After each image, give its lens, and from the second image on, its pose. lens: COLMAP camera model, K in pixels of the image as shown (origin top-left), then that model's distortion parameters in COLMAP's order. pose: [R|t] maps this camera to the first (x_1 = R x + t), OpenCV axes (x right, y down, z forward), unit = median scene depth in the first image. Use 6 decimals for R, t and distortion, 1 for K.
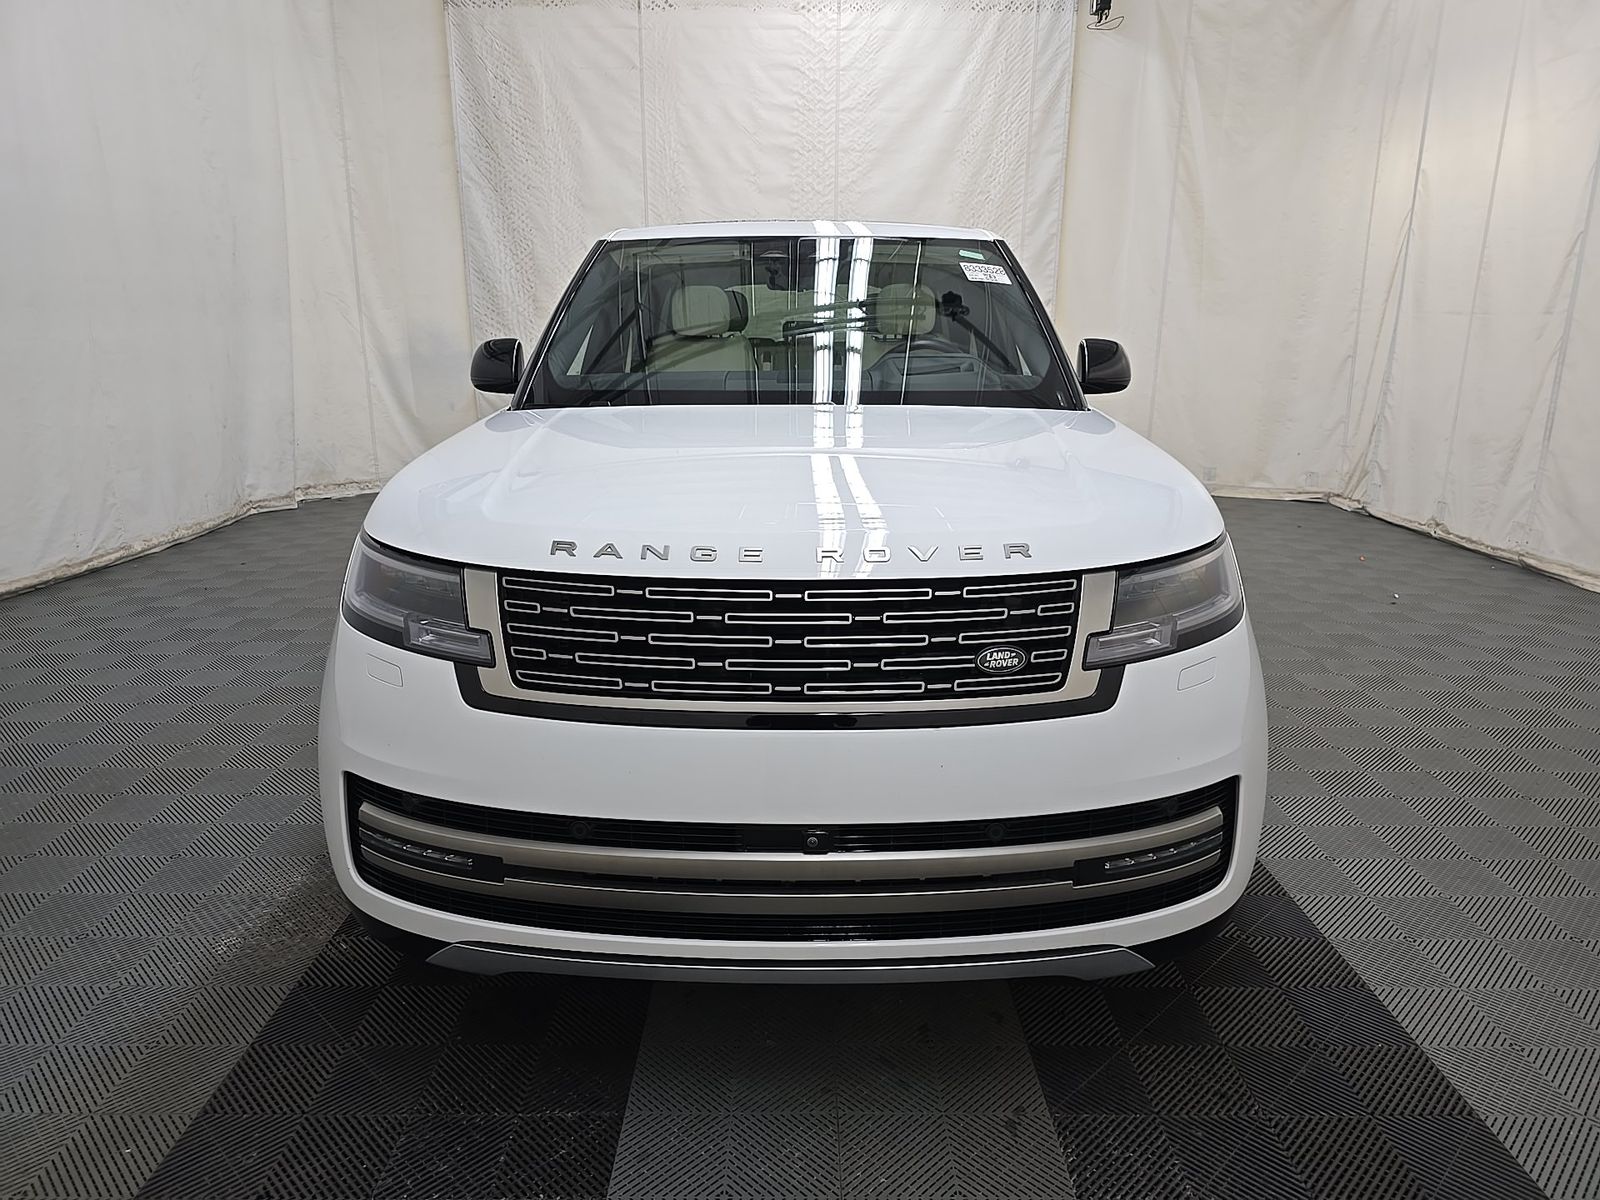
lens RADIAL K [[1084.8, 0, 798.2], [0, 1084.8, 598.2], [0, 0, 1]] dist [0.045366, -0.033066]
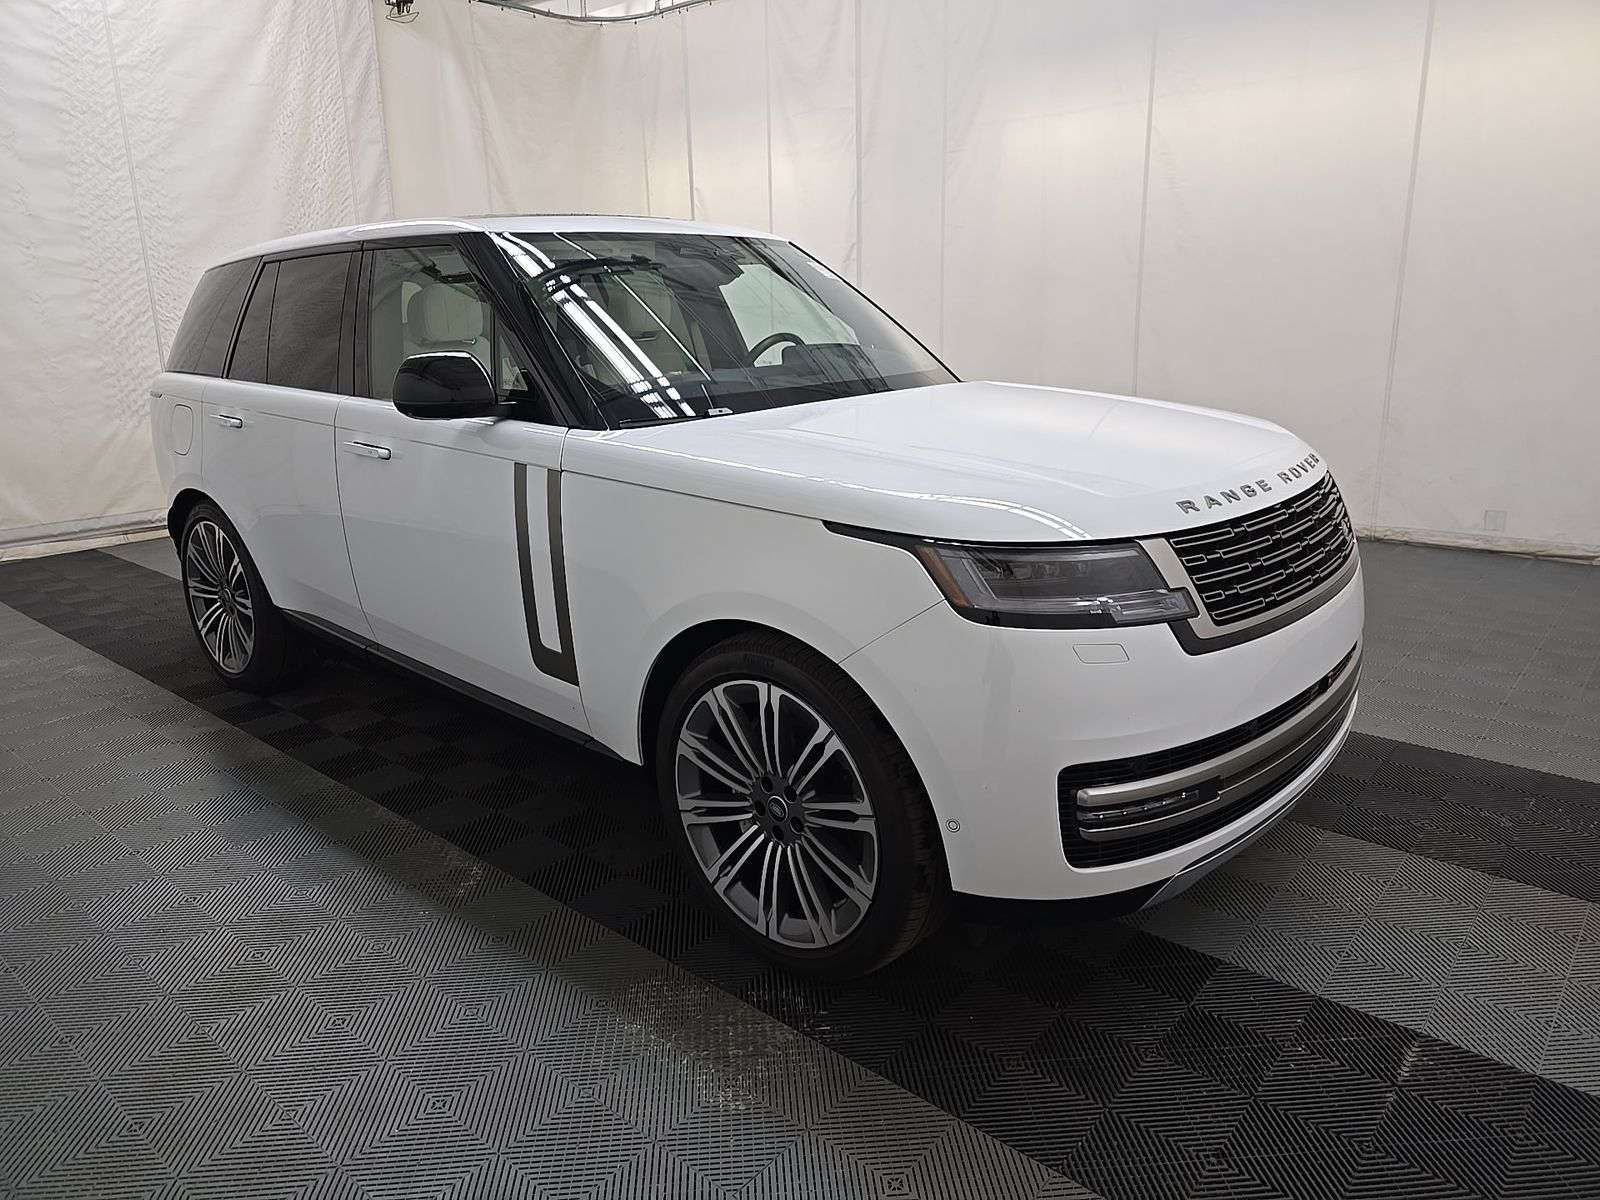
lens RADIAL K [[1084.8, 0, 798.2], [0, 1084.8, 598.2], [0, 0, 1]] dist [0.045366, -0.033066]
pose [[0.654819, -0.218136, 0.723622, -0.308701], [0.215787, 0.971550, 0.097604, -0.035206], [-0.724326, 0.092235, 0.683261, 0.115182]]
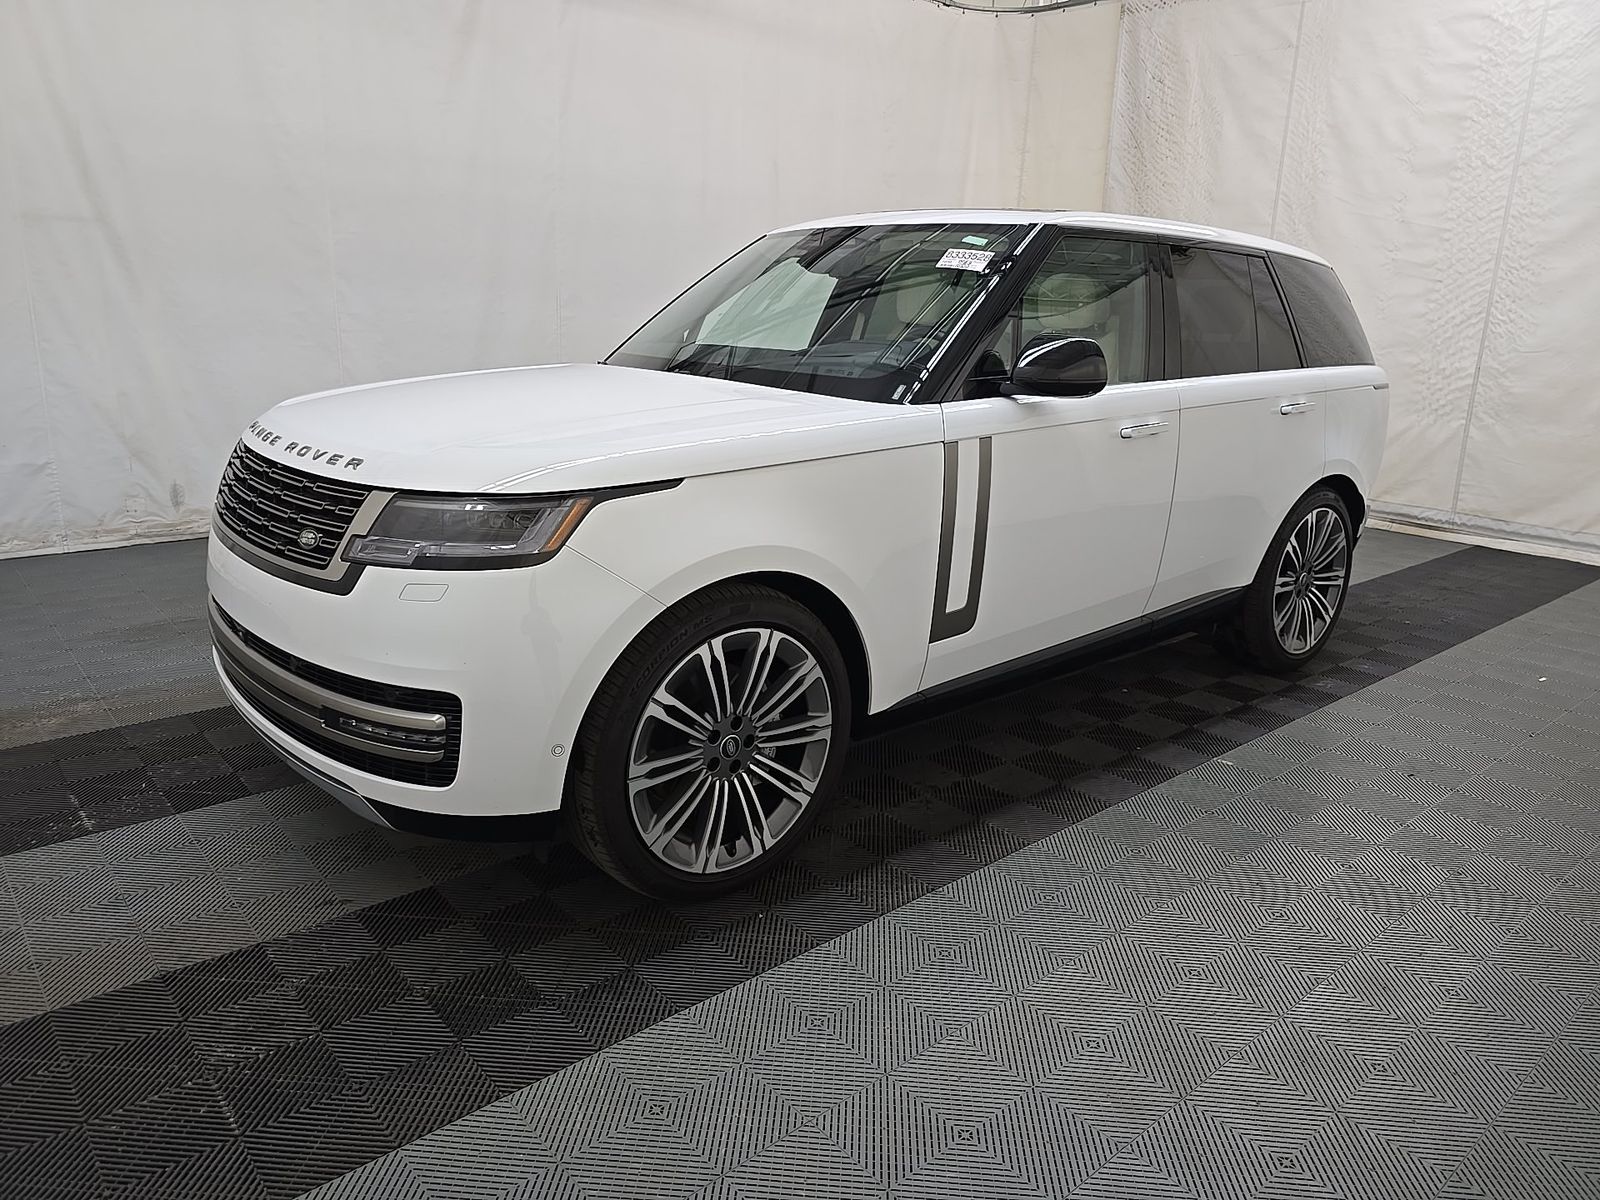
lens RADIAL K [[1070.1, 0, 788.8], [0, 1070.1, 605.1], [0, 0, 1]] dist [0.037697, -0.028653]
pose [[0.653878, 0.223746, -0.722760, 0.335751], [-0.220343, 0.970180, 0.100997, -0.027538], [0.723804, 0.093216, 0.683680, 0.116437]]
